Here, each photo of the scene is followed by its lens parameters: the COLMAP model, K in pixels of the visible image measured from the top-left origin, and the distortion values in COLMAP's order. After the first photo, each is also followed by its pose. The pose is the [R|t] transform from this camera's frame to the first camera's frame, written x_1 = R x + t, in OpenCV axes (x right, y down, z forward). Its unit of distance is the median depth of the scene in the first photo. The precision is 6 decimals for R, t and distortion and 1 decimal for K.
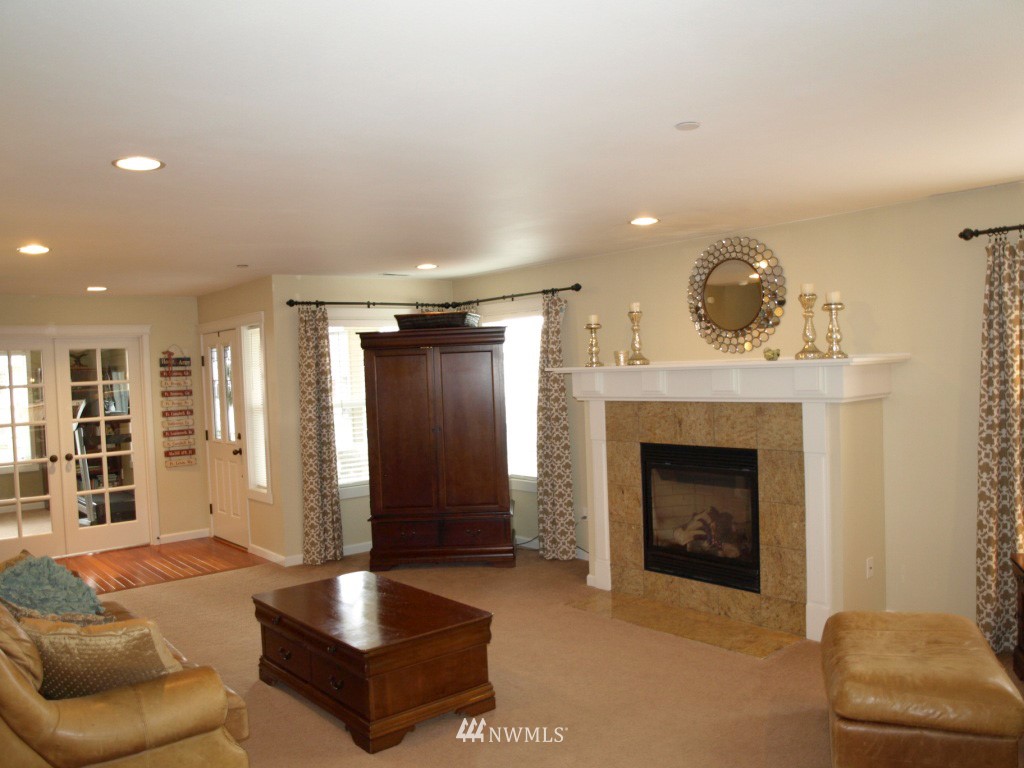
lens RADIAL K [[839.6, 0, 512.0], [0, 839.6, 384.0], [0, 0, 1]] dist [0.009519, -0.000003]
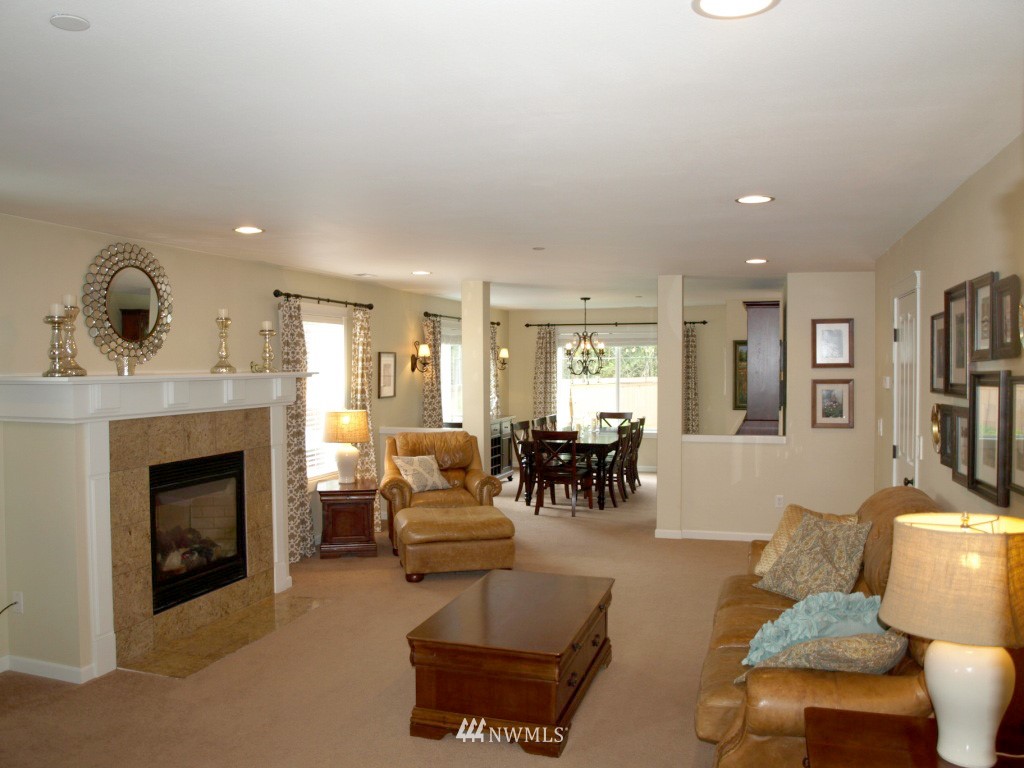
lens RADIAL K [[825.9, 0, 512.0], [0, 825.9, 384.0], [0, 0, 1]] dist [-0.010425, -0.003874]
pose [[-0.523211, 0.024786, 0.851843, -0.773107], [0.050660, 0.998714, 0.002057, 0.003851], [-0.850696, 0.044230, -0.523794, 1.154340]]
